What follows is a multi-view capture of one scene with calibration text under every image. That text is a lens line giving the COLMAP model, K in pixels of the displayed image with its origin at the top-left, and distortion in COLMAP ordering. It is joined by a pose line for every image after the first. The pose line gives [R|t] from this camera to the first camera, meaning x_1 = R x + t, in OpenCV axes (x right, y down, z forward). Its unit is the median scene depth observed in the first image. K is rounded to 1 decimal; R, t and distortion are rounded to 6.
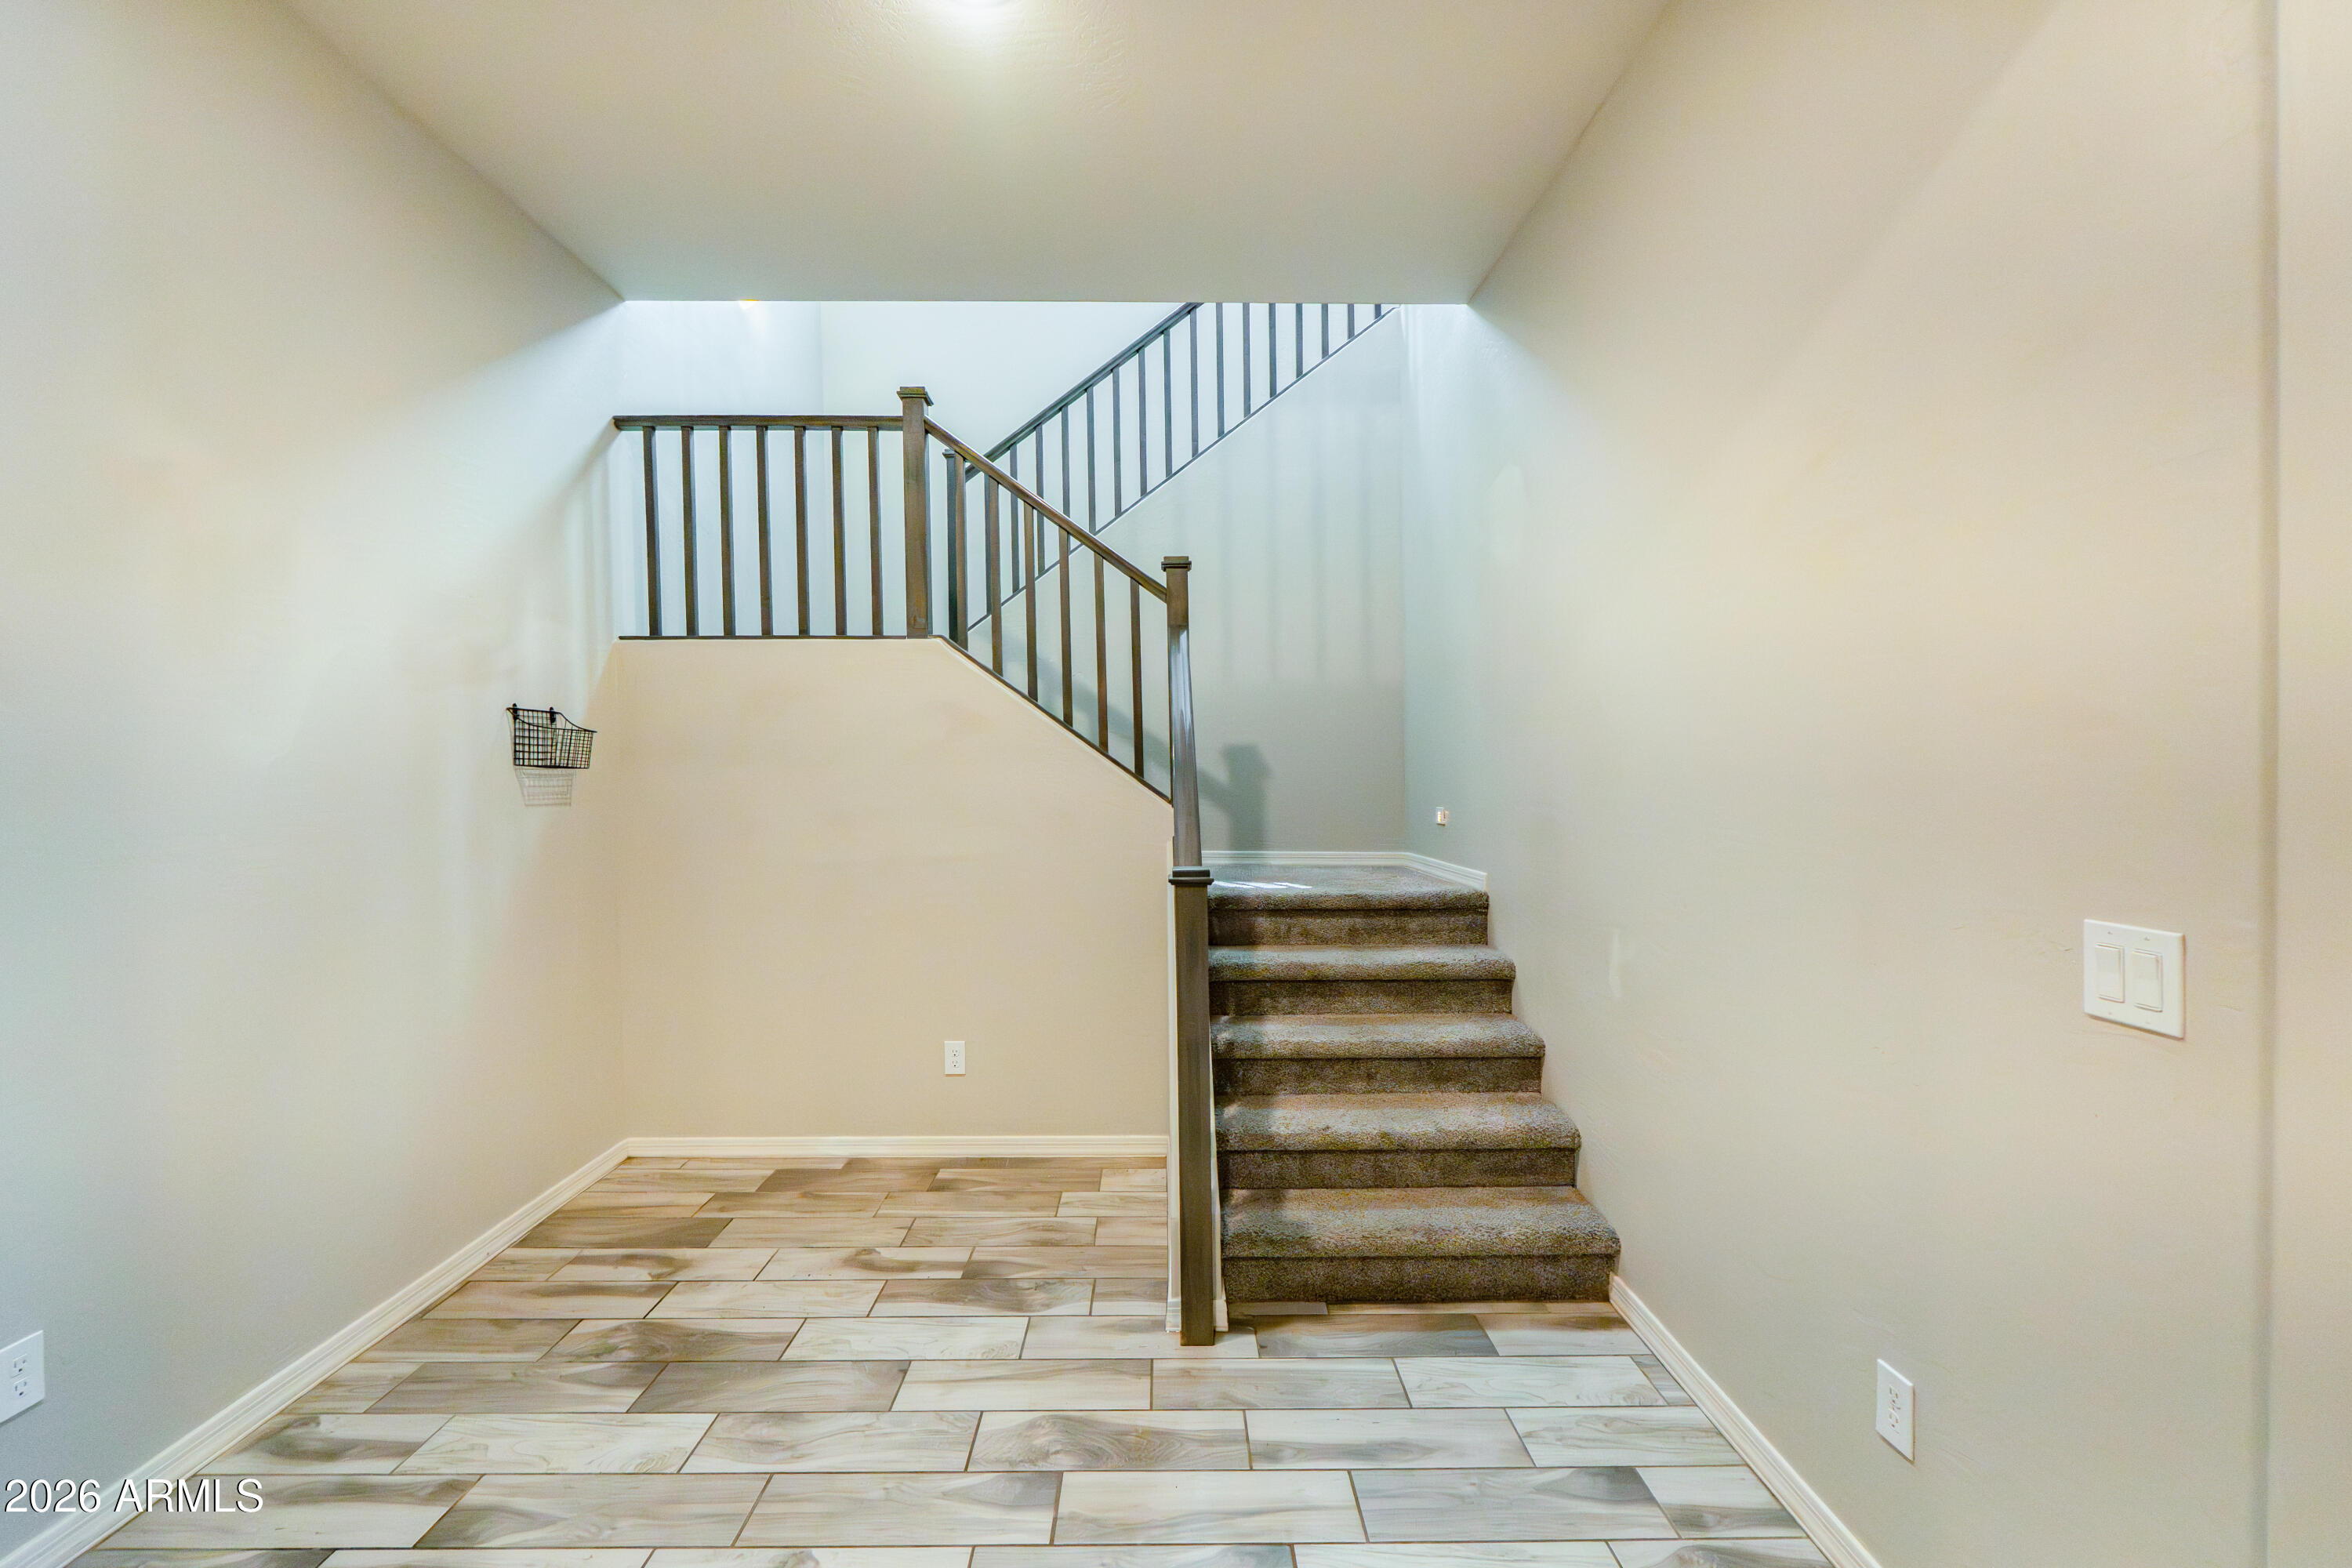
lens RADIAL K [[991.2, 0, 1174.2], [0, 991.2, 778.9], [0, 0, 1]] dist [-0.006778, 0.000926]
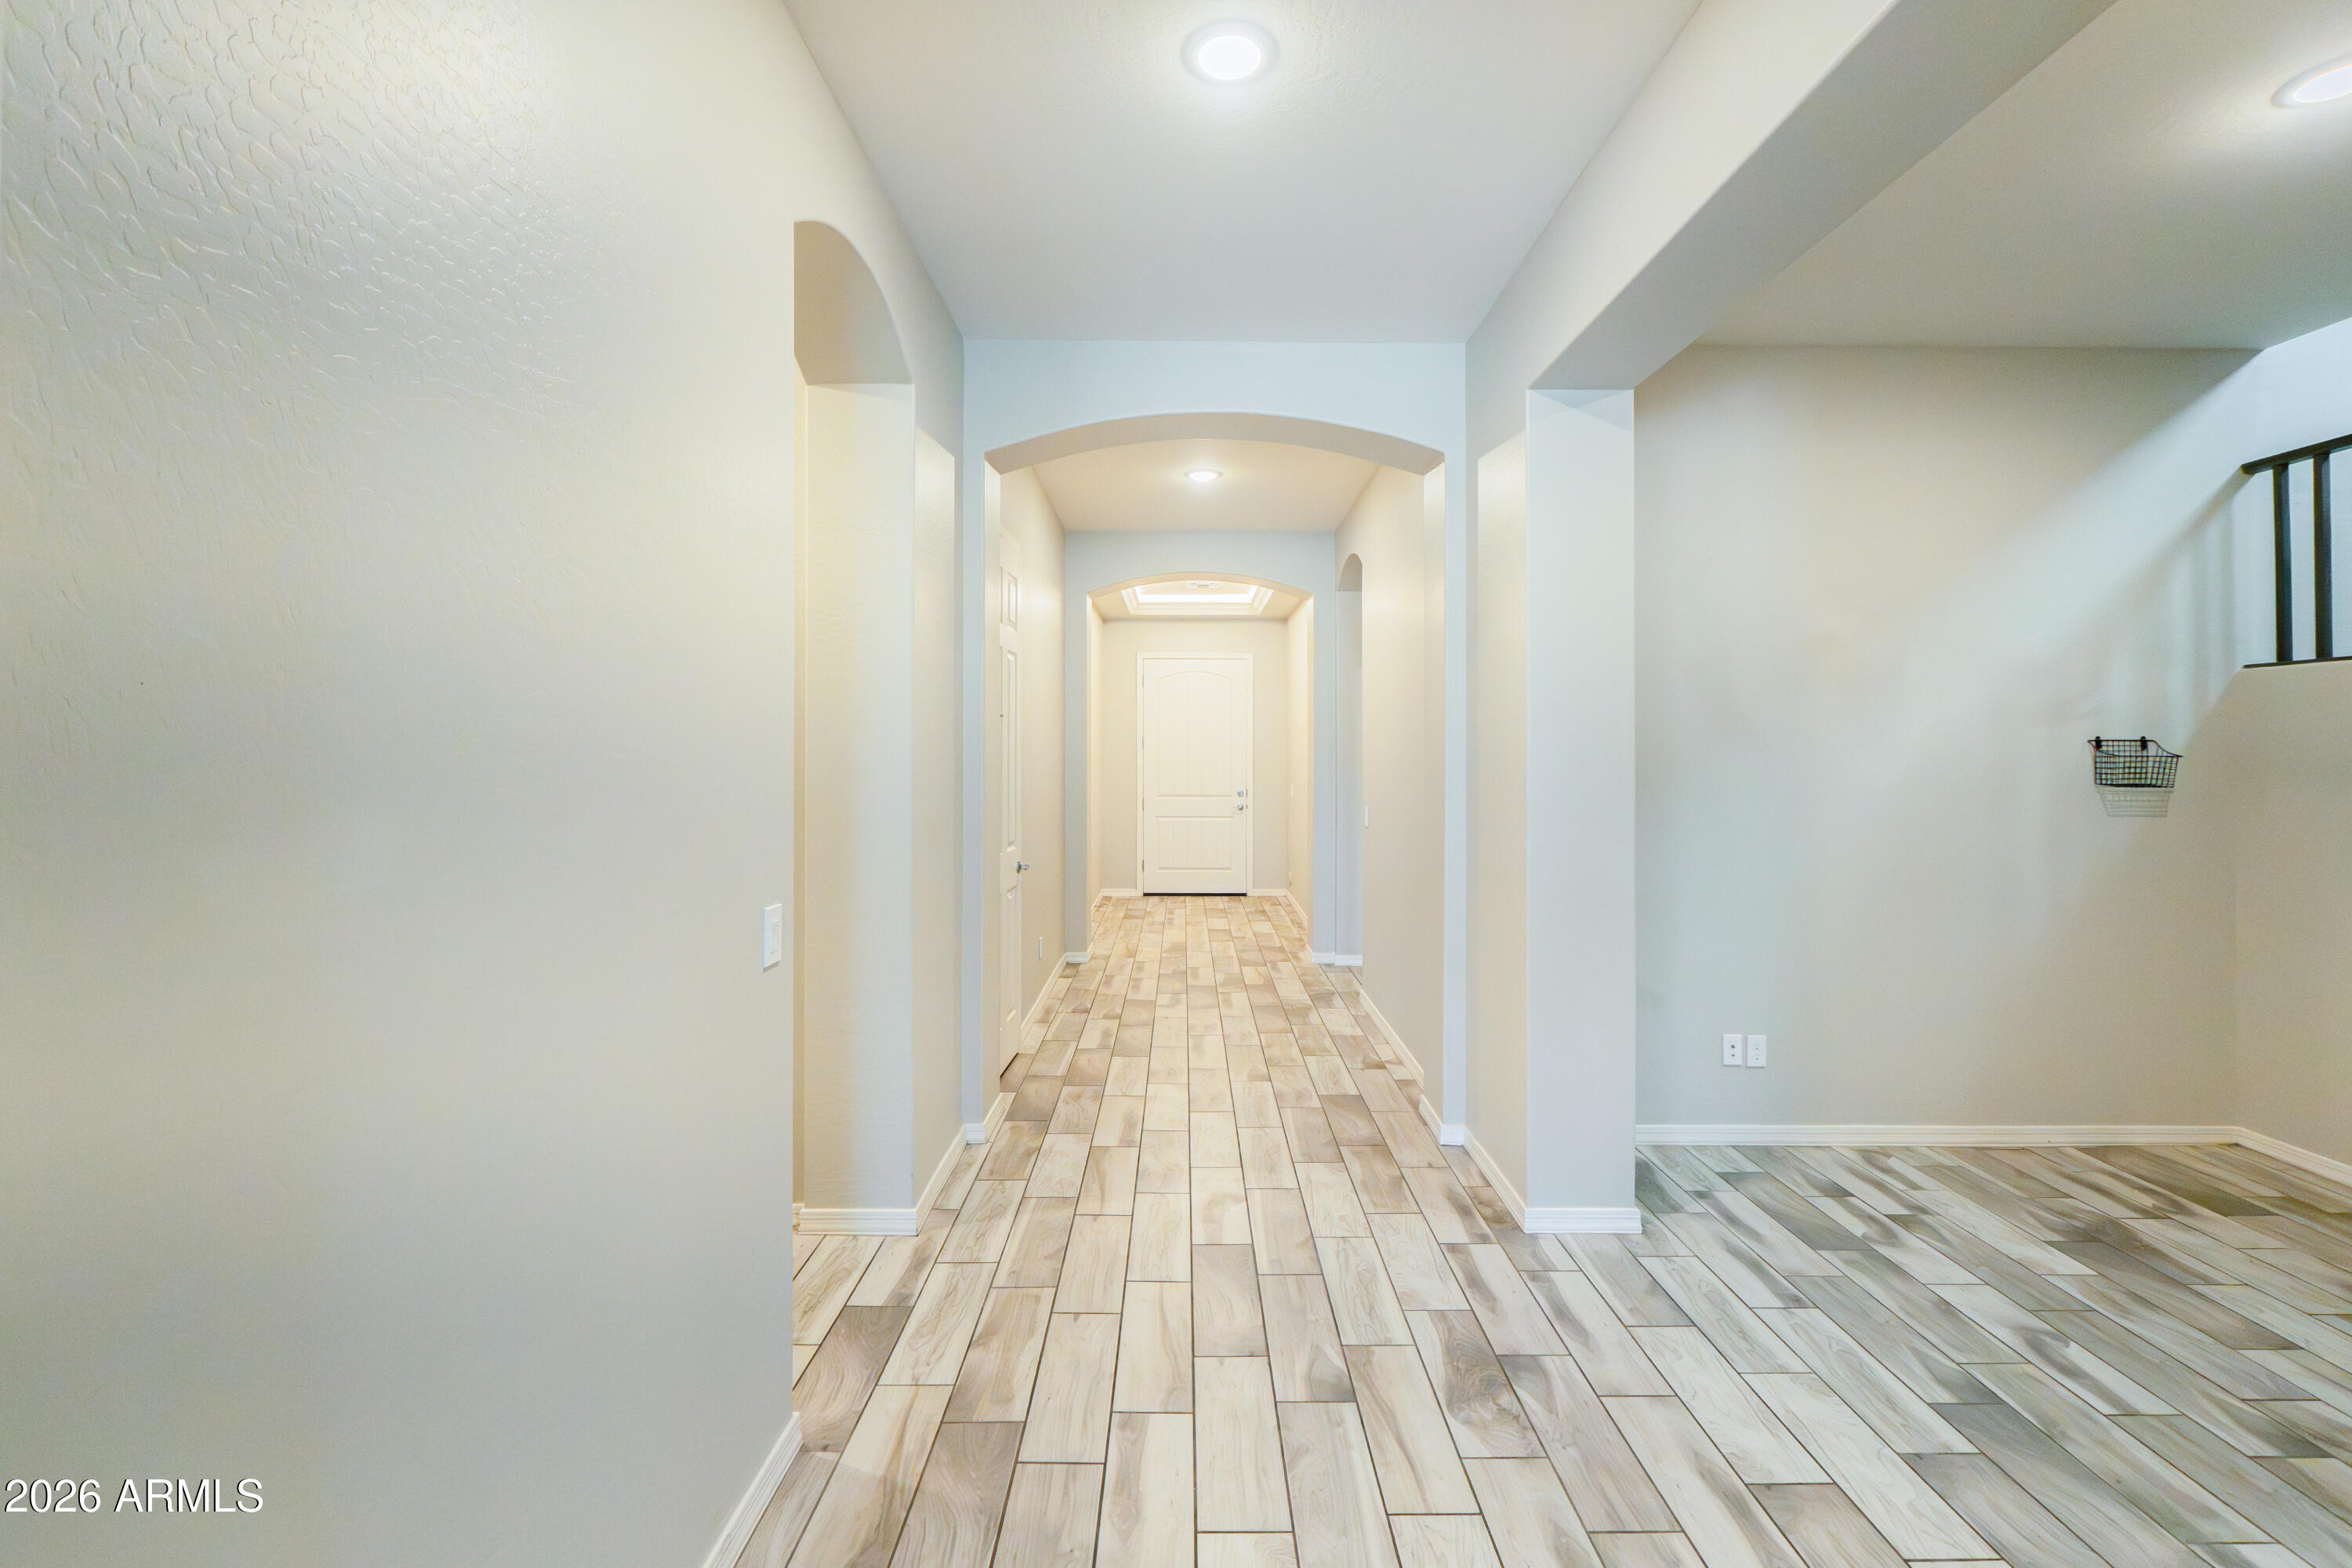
lens RADIAL K [[991.2, 0, 1178.6], [0, 991.2, 769.4], [0, 0, 1]] dist [-0.006778, 0.000926]
pose [[-0.023140, 0.016515, -0.999596, 0.719158], [-0.009758, 0.999812, 0.016744, -0.048256], [0.999685, 0.010142, -0.022975, -0.190783]]
